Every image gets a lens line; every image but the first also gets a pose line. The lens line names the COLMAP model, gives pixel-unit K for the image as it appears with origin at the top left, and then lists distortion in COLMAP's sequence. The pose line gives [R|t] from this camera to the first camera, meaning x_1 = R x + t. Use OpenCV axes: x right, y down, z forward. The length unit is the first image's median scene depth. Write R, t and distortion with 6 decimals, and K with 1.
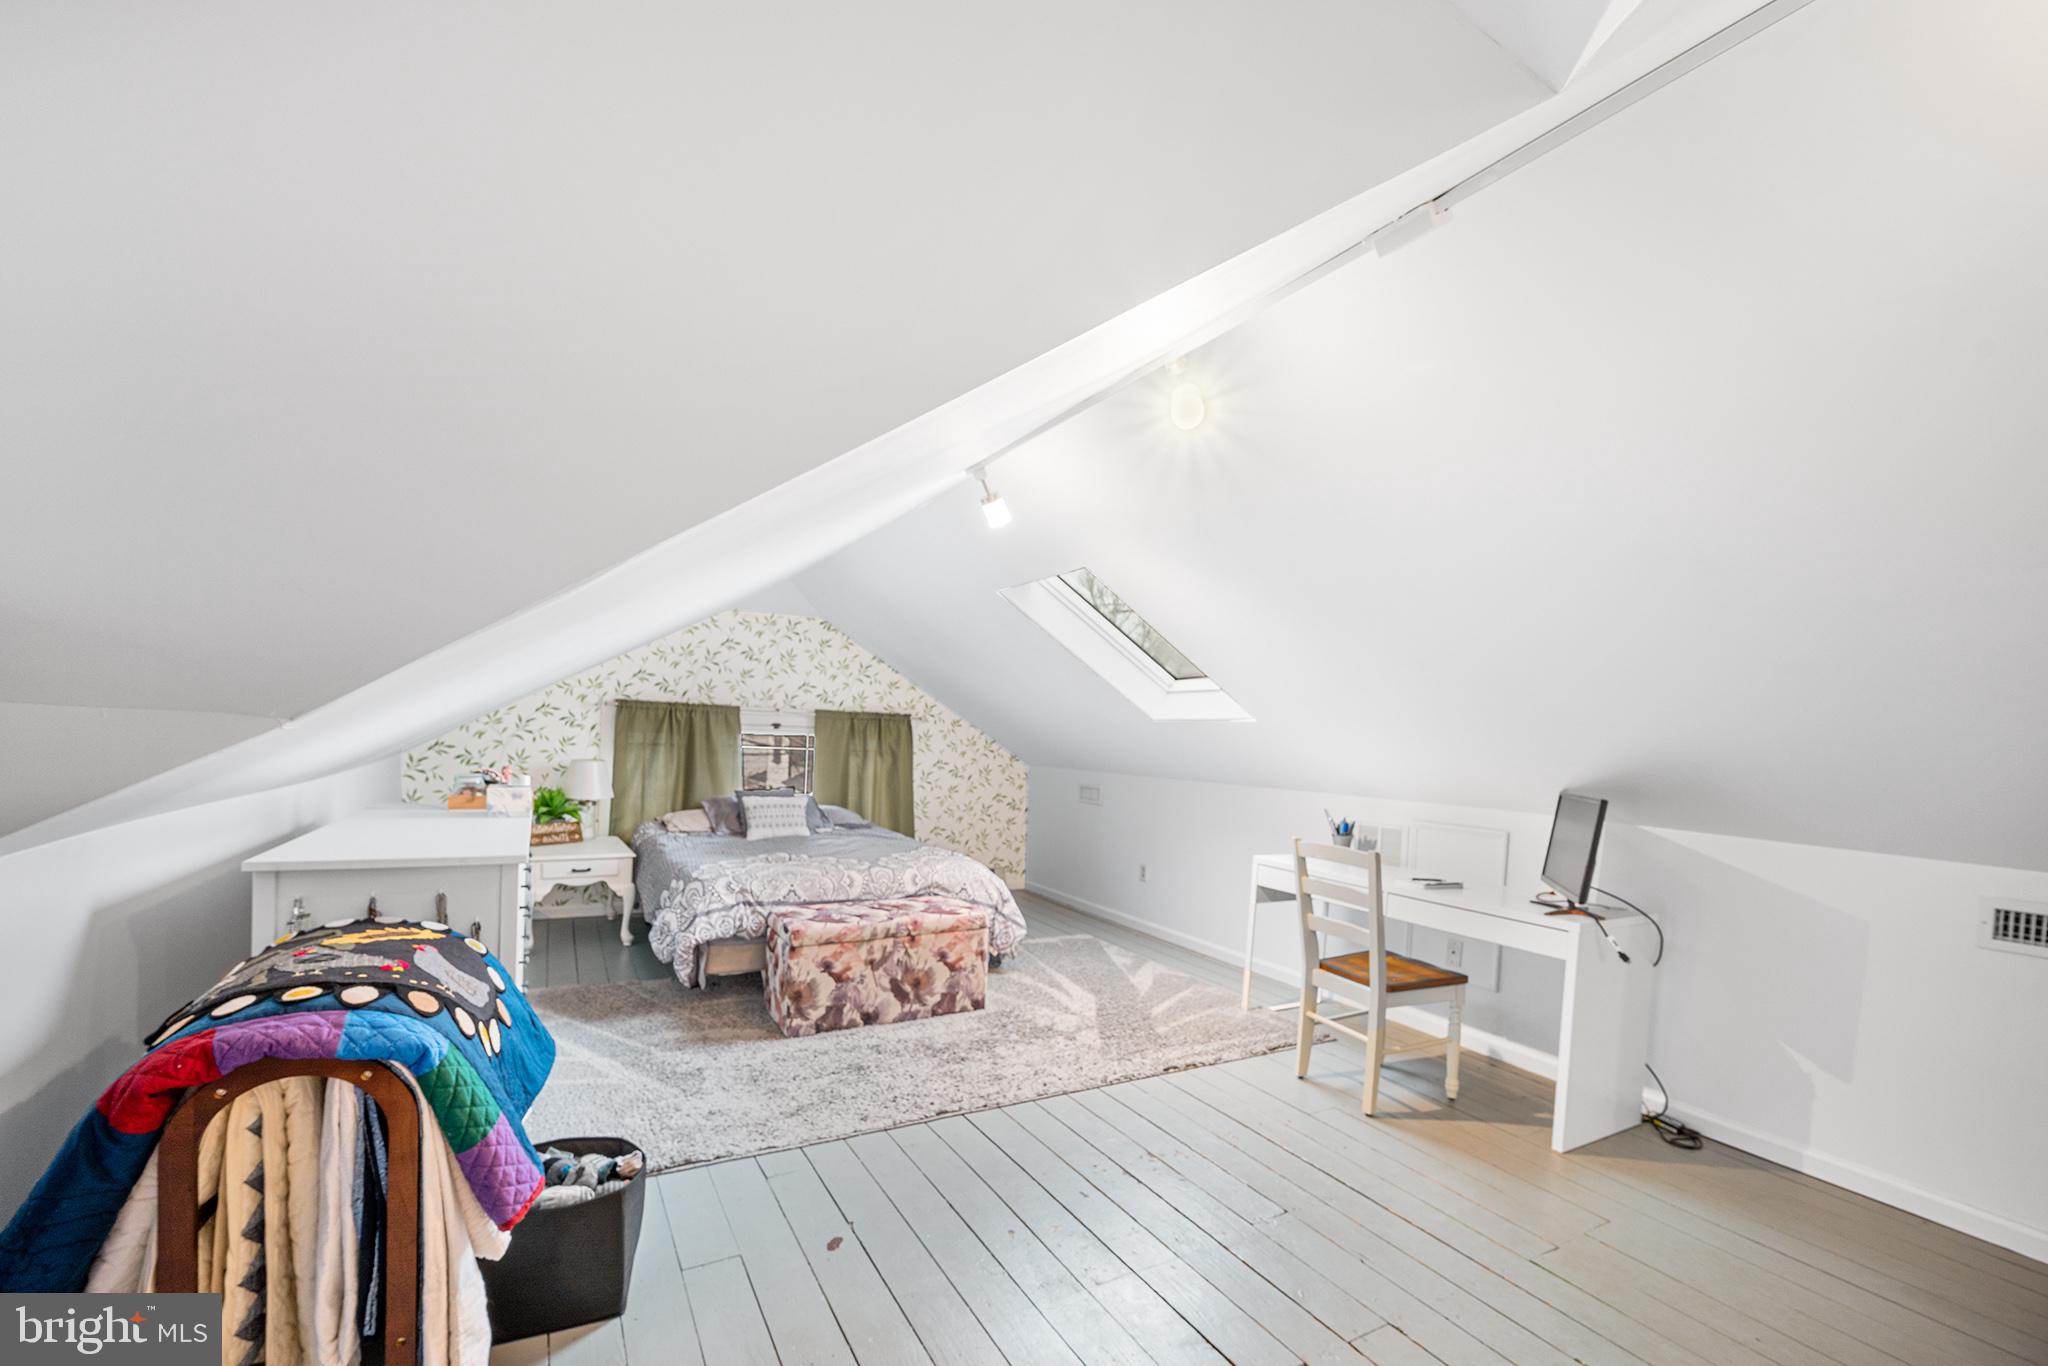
lens RADIAL K [[842.8, 0, 1025.7], [0, 842.8, 770.6], [0, 0, 1]] dist [0.000022, -0.000028]
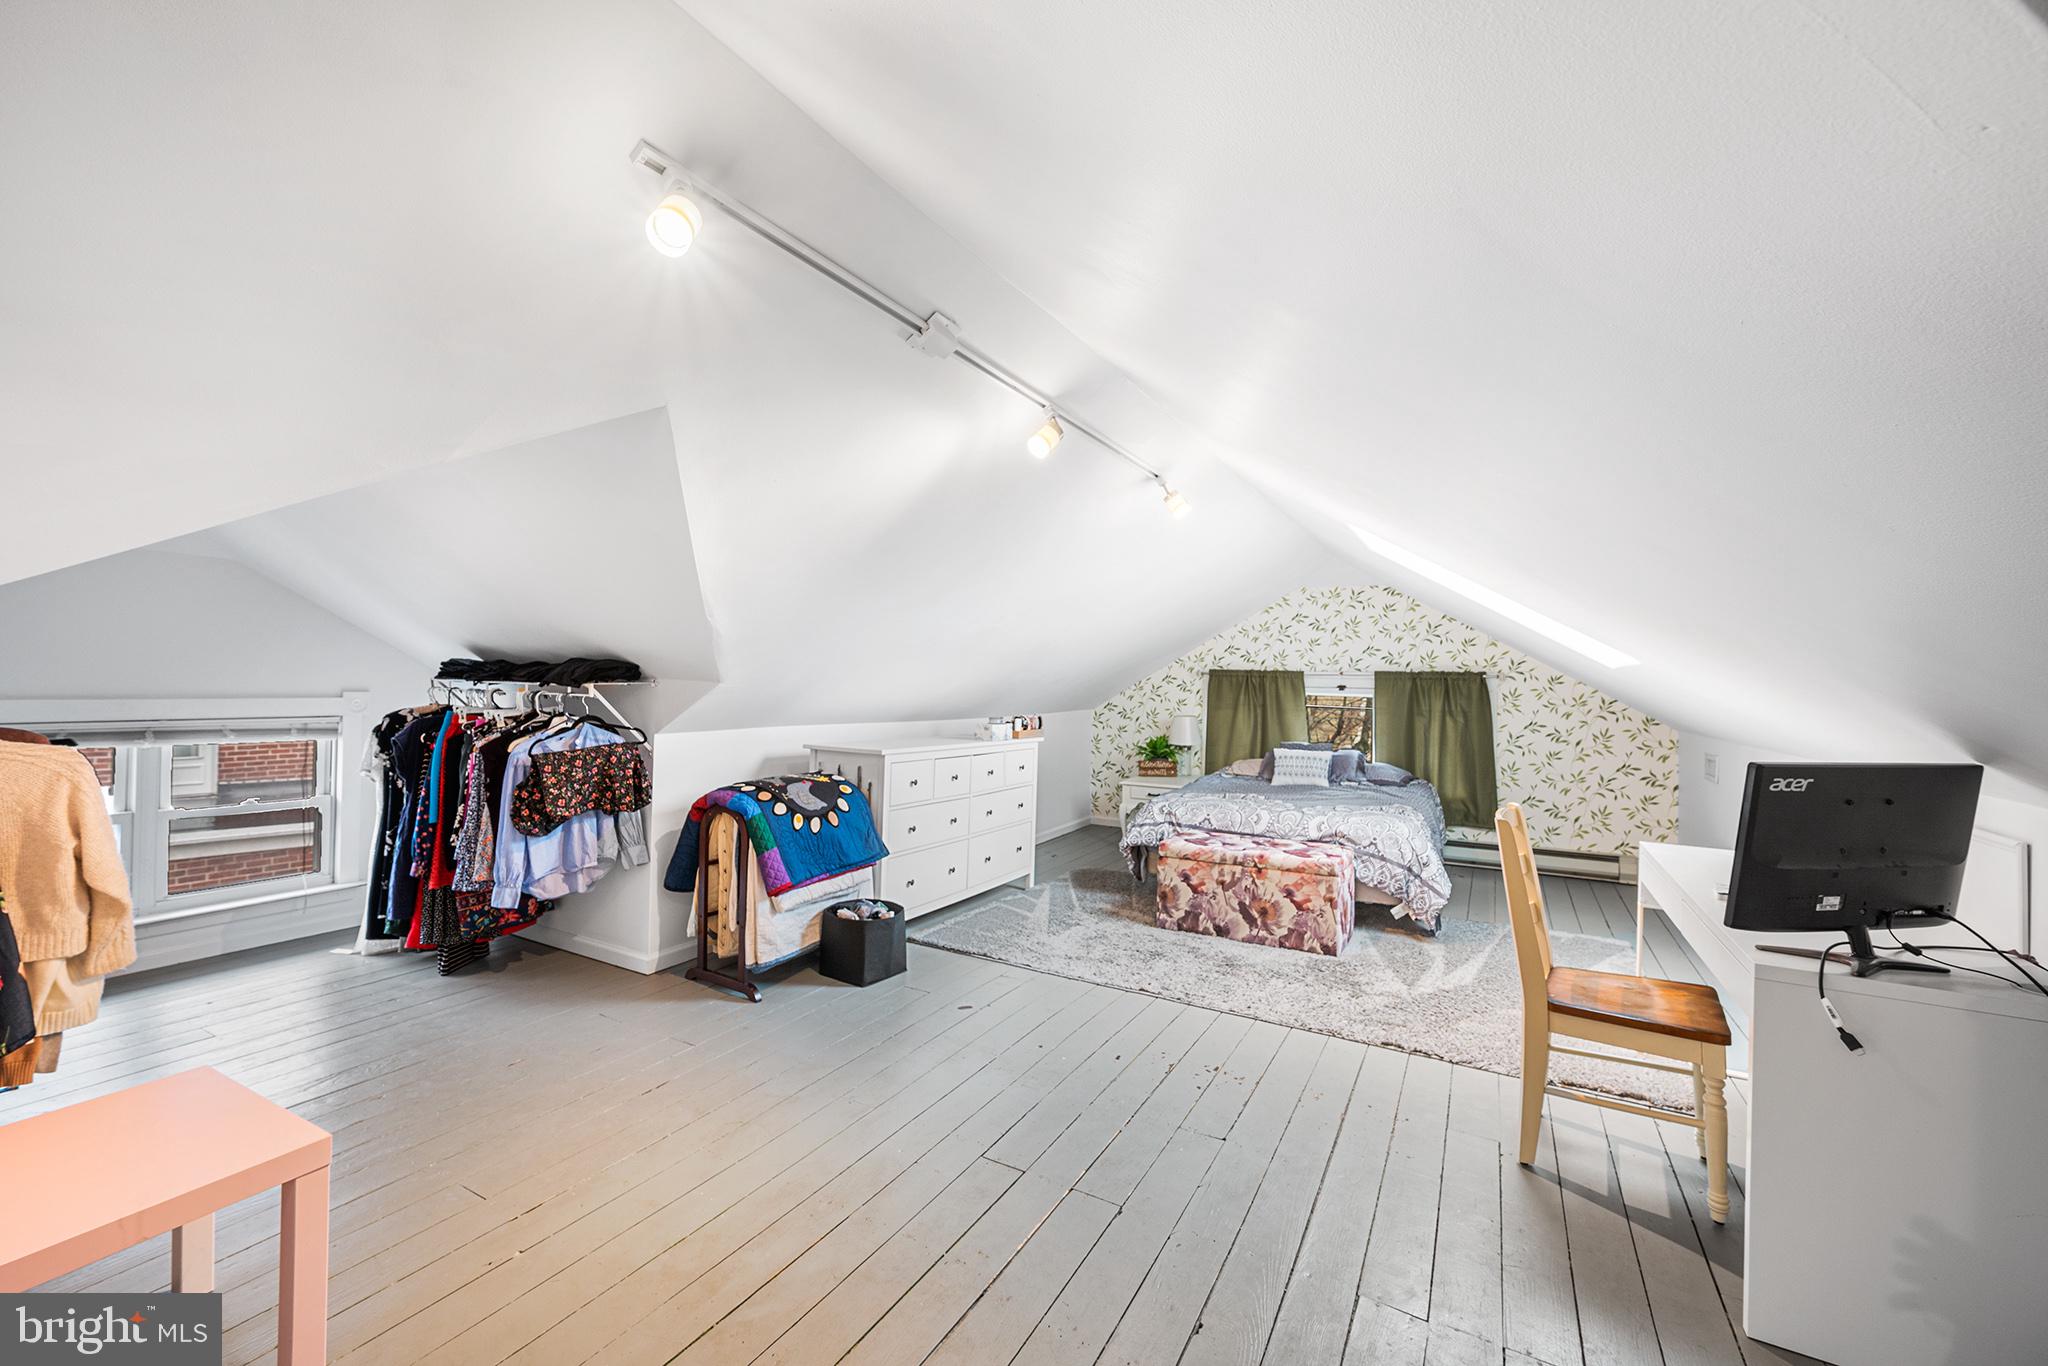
lens RADIAL K [[828.7, 0, 1024.0], [0, 828.7, 683.0], [0, 0, 1]] dist [-0.000231, -0.000114]
pose [[0.504985, -0.029275, -0.862632, 0.643813], [-0.032977, 0.998041, -0.053175, 0.017806], [0.862498, 0.055300, 0.503030, 0.152125]]
